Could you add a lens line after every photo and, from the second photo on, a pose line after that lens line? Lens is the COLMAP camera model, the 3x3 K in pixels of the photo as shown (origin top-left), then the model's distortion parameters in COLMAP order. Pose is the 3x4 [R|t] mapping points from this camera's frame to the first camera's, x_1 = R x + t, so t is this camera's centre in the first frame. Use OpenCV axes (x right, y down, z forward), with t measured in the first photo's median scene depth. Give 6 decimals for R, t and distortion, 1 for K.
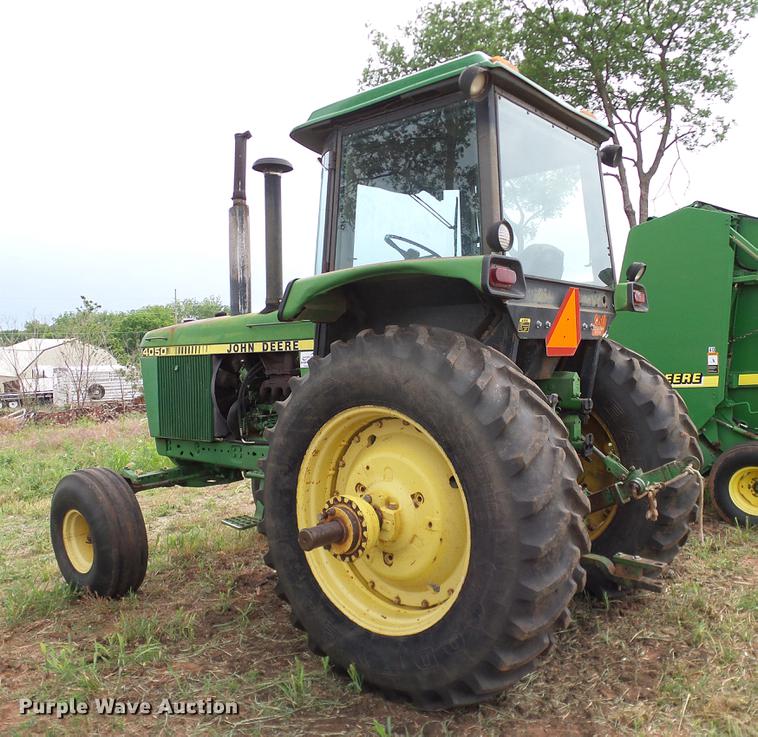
lens RADIAL K [[681.8, 0, 402.3], [0, 681.8, 375.2], [0, 0, 1]] dist [0.008466, -0.002254]
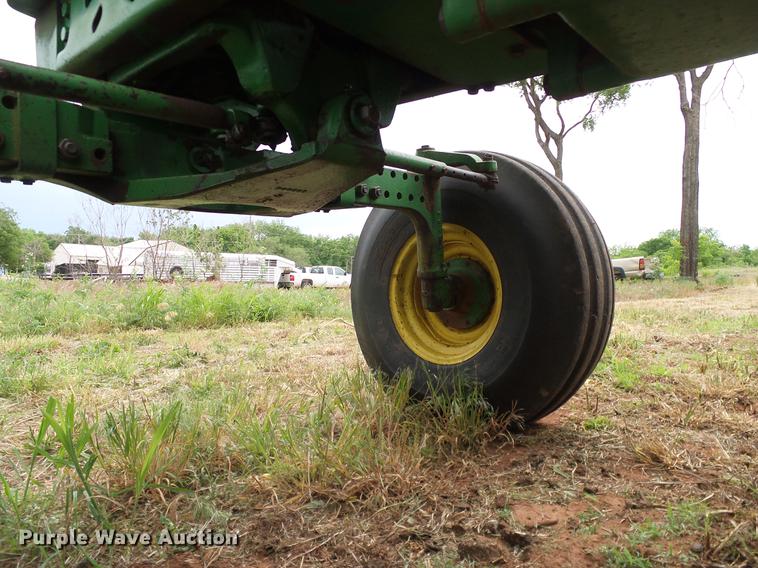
lens RADIAL K [[518.4, 0, 379.0], [0, 518.4, 284.0], [0, 0, 1]] dist [0.001888, 0.000462]
pose [[0.996054, 0.047559, -0.074933, -0.285226], [-0.048124, 0.998825, -0.005753, 0.246434], [0.074572, 0.009336, 0.997172, 1.093149]]
